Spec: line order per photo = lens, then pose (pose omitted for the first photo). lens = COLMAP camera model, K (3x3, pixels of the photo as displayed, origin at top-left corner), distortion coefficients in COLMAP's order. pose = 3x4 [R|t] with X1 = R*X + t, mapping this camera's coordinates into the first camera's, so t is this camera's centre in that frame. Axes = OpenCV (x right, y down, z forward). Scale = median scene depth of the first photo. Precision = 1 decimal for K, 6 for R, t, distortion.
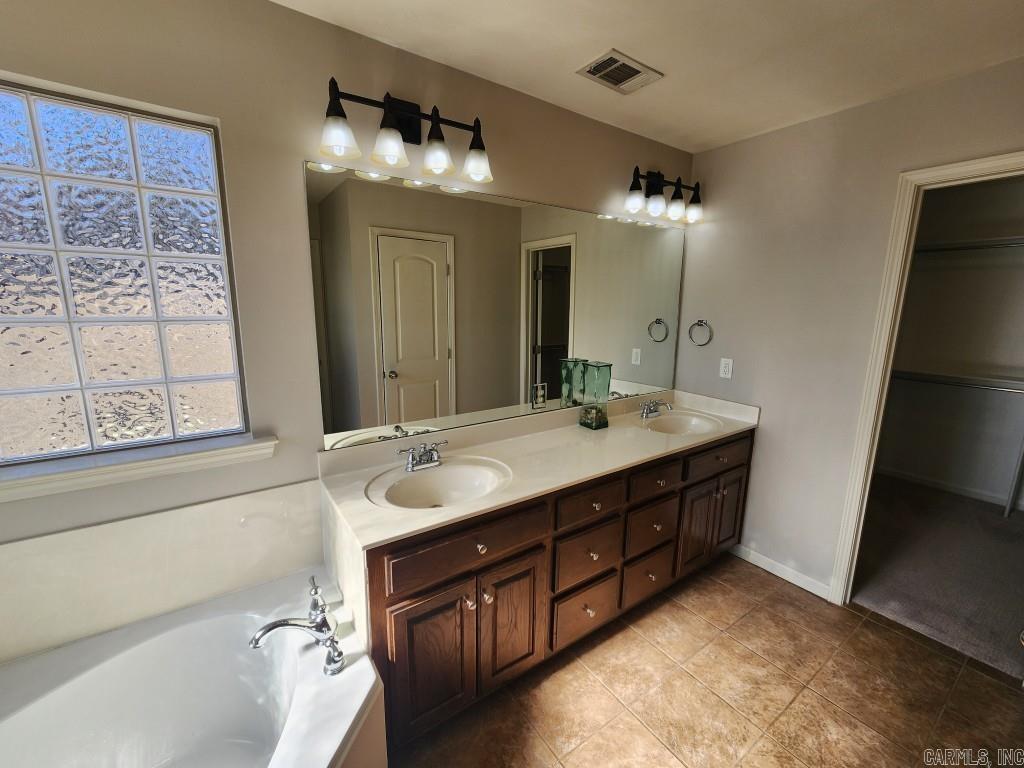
lens RADIAL K [[423.8, 0, 504.7], [0, 423.8, 381.2], [0, 0, 1]] dist [0.002826, -0.000935]
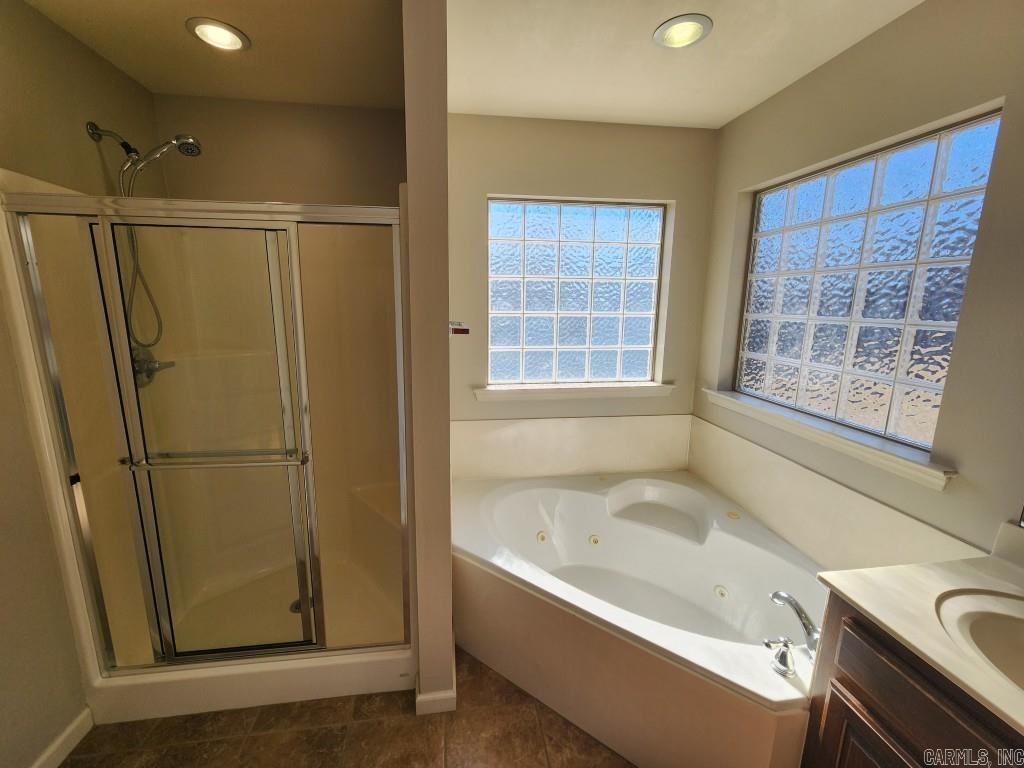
lens RADIAL K [[423.8, 0, 509.1], [0, 423.8, 386.9], [0, 0, 1]] dist [0.002826, -0.000935]
pose [[-0.444314, 0.160160, -0.881439, 0.363693], [-0.175227, 0.949349, 0.260828, -0.059851], [0.878568, 0.270341, -0.393744, 0.351540]]
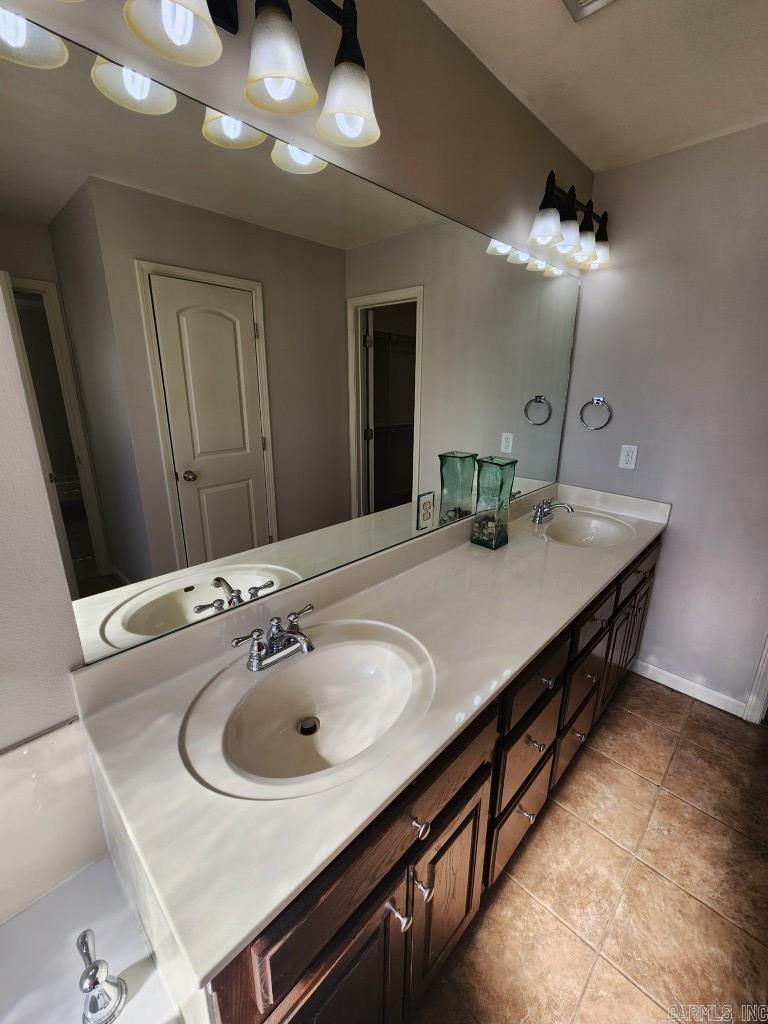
lens RADIAL K [[423.8, 0, 388.5], [0, 423.8, 503.6], [0, 0, 1]] dist [0.002826, -0.000935]
pose [[0.978974, -0.057604, 0.195682, -0.112231], [0.036935, 0.993499, 0.107680, -0.052975], [-0.200613, -0.098188, 0.974738, 0.322713]]
